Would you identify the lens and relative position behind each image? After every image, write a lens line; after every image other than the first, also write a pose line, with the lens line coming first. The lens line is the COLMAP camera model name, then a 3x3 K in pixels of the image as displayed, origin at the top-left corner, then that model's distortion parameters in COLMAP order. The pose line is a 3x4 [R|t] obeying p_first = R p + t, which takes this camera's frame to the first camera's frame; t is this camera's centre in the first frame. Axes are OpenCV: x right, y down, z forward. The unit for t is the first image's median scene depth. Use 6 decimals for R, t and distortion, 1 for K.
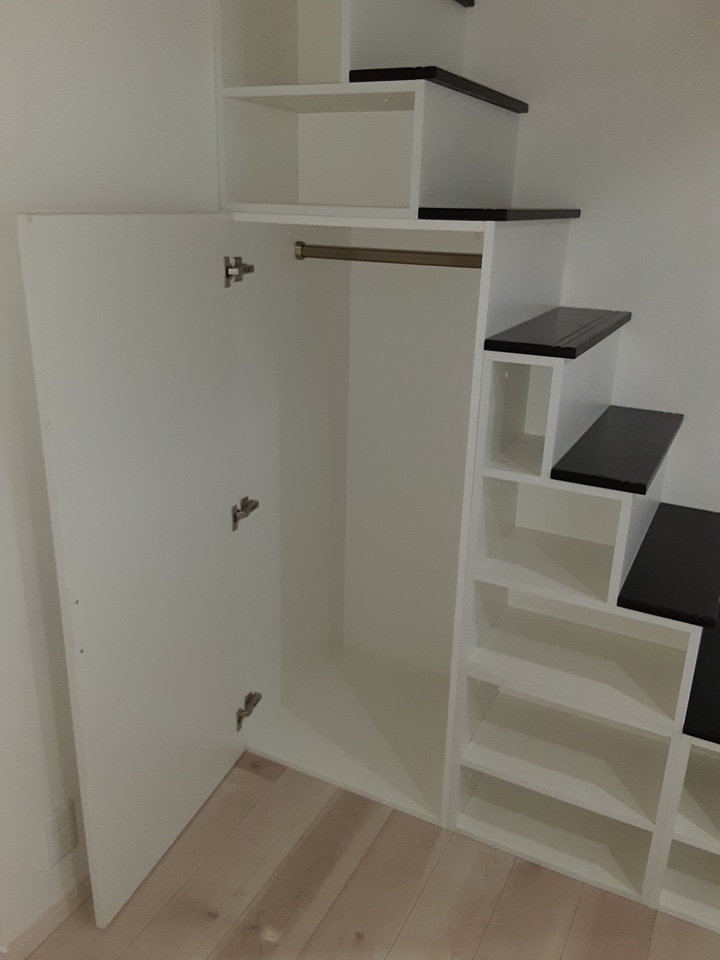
lens RADIAL K [[775.8, 0, 356.2], [0, 775.8, 479.4], [0, 0, 1]] dist [0.129994, -0.200259]
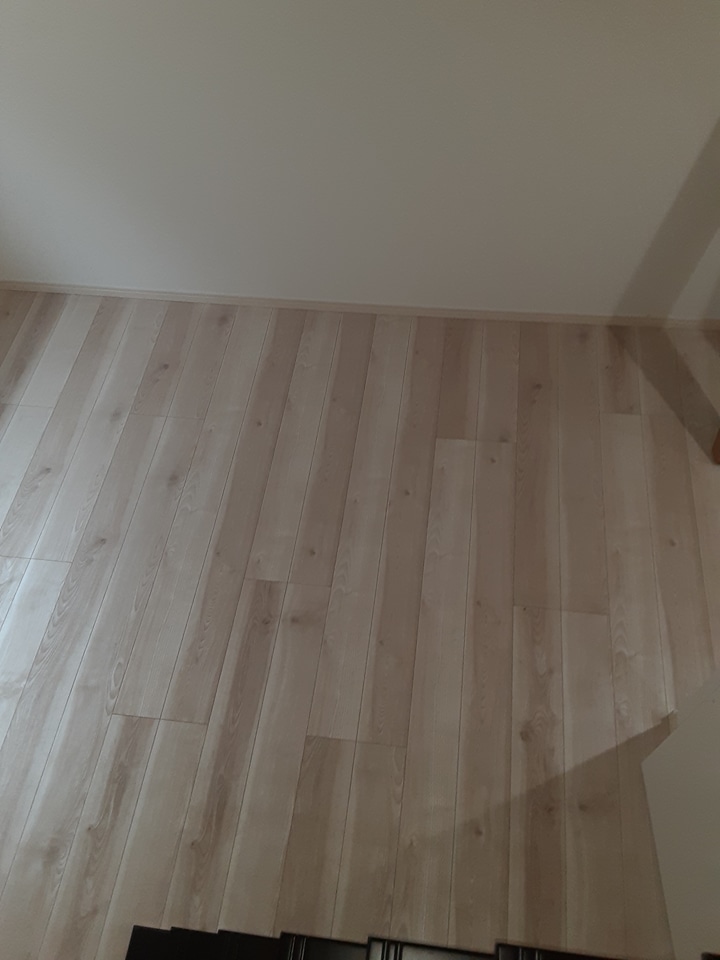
lens RADIAL K [[775.8, 0, 356.2], [0, 775.8, 479.4], [0, 0, 1]] dist [0.129994, -0.200259]
pose [[-0.945110, 0.282965, -0.163396, 0.245411], [-0.084043, 0.272726, 0.958414, -0.862133], [0.315760, 0.919539, -0.233975, 0.663535]]
